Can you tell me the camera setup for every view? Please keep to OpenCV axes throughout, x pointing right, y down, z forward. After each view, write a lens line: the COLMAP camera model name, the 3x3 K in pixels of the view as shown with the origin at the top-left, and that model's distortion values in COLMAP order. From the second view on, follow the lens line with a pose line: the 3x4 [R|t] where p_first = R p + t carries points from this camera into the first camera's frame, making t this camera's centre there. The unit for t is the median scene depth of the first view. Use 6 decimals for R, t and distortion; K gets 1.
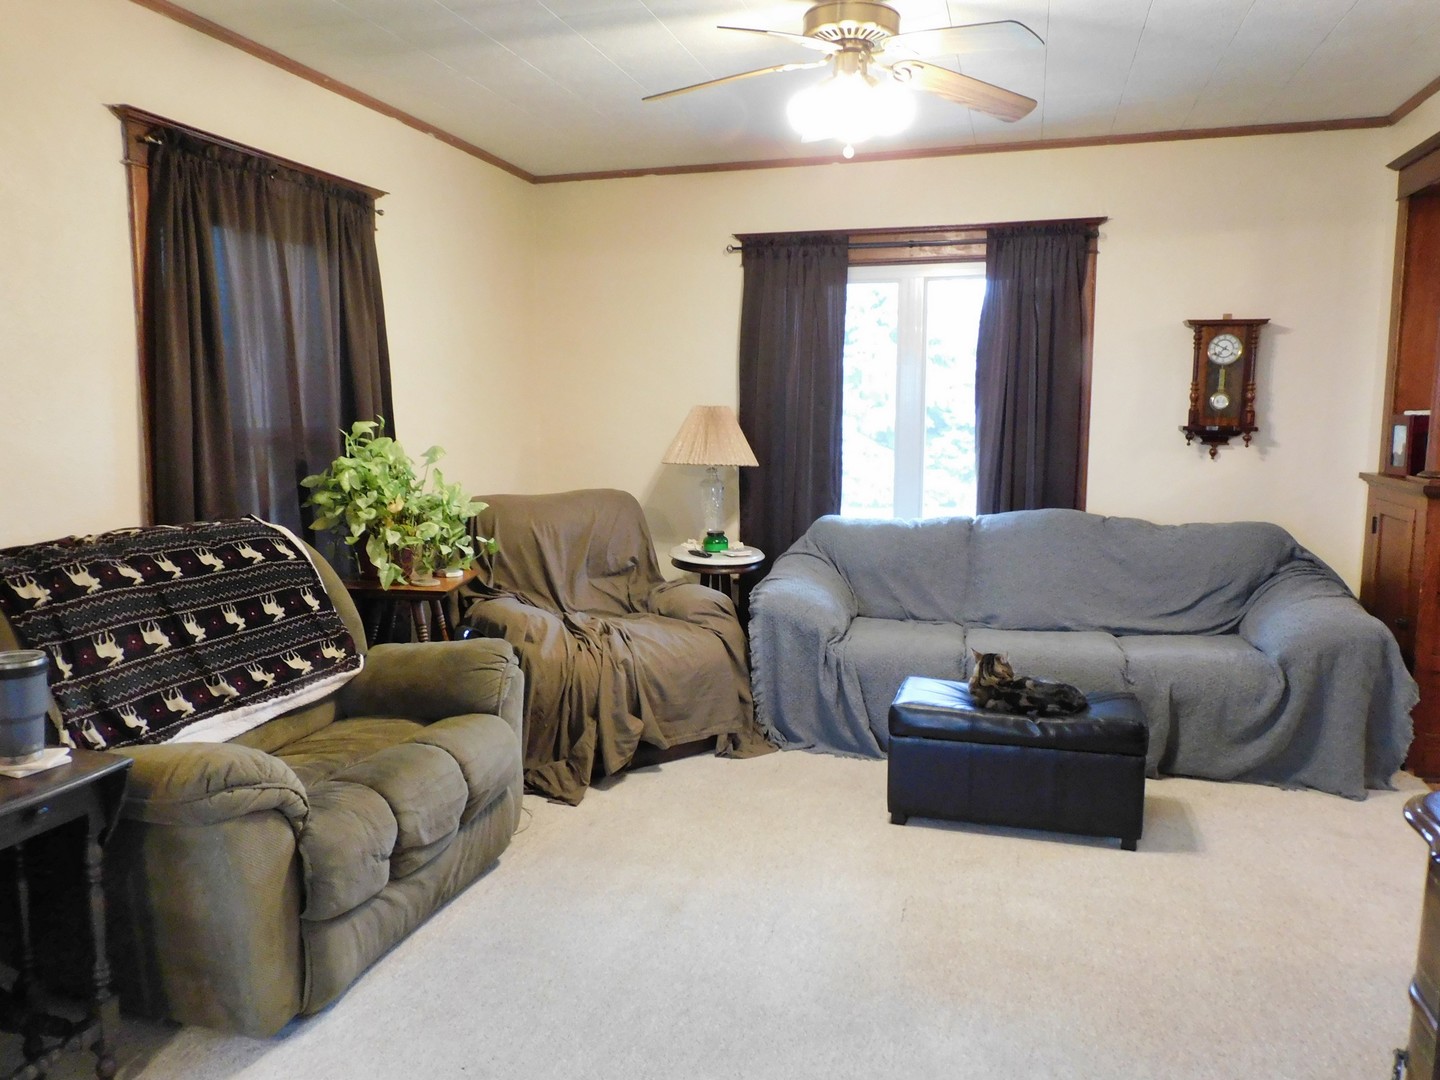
lens RADIAL K [[1017.9, 0, 720.9], [0, 1017.9, 539.2], [0, 0, 1]] dist [-0.007784, -0.002282]
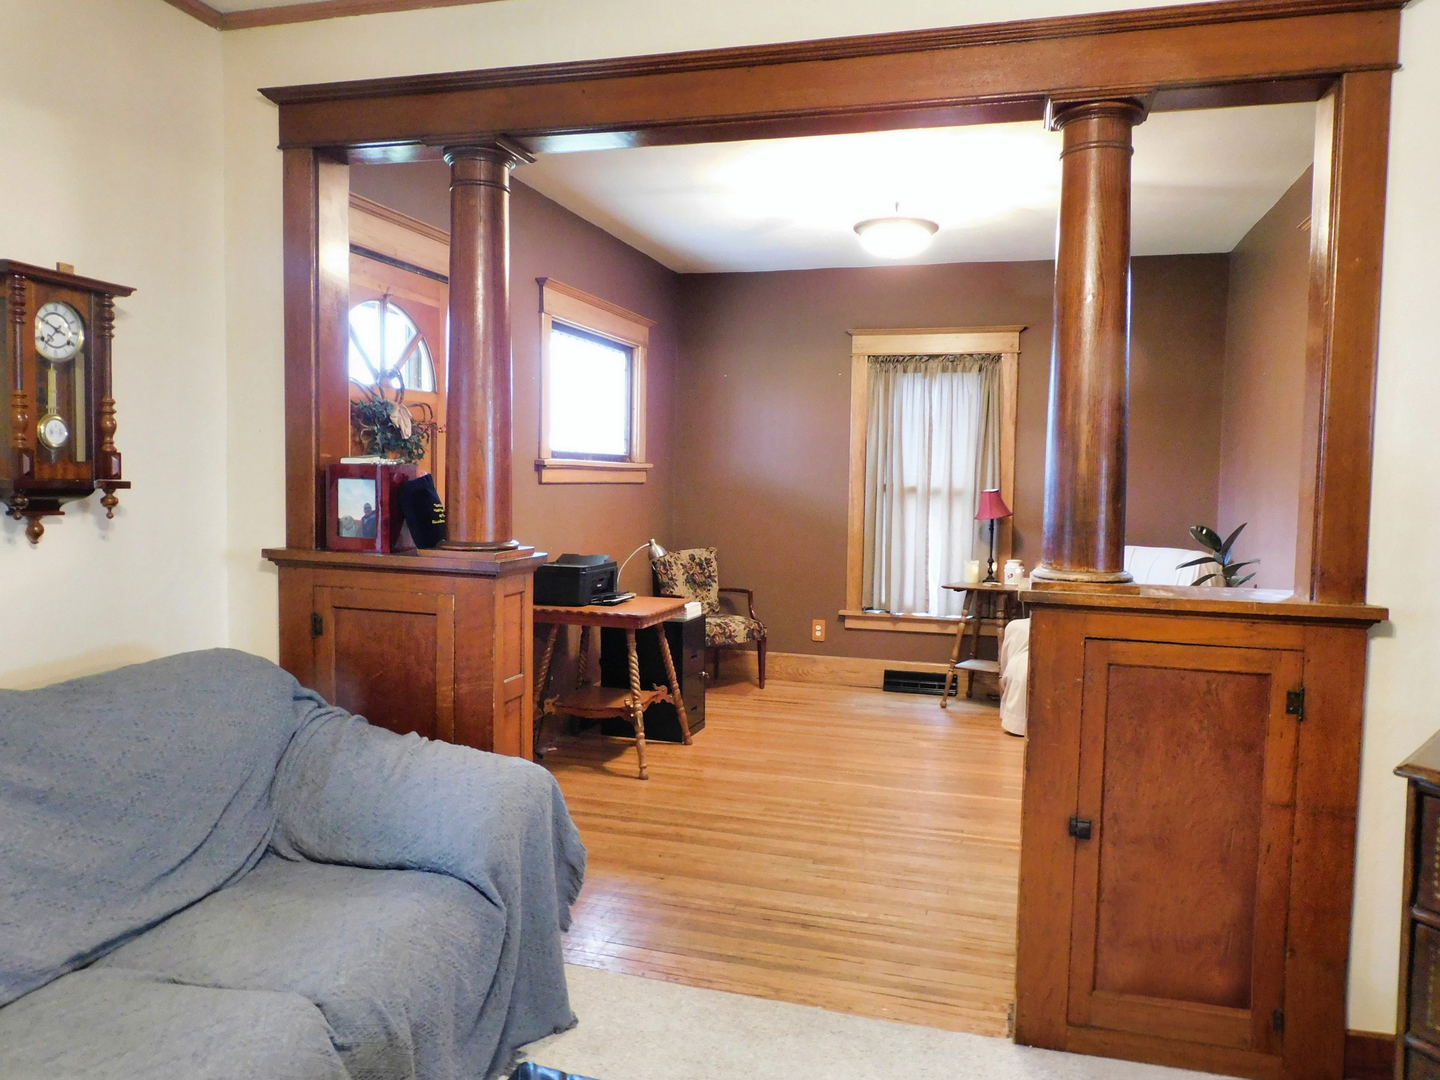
lens RADIAL K [[1023.9, 0, 719.8], [0, 1023.9, 535.9], [0, 0, 1]] dist [-0.006232, 0.000793]
pose [[-0.009415, -0.060802, 0.998105, -0.032164], [0.105489, 0.992520, 0.061457, -0.080386], [-0.994376, 0.105867, -0.002931, 0.678439]]
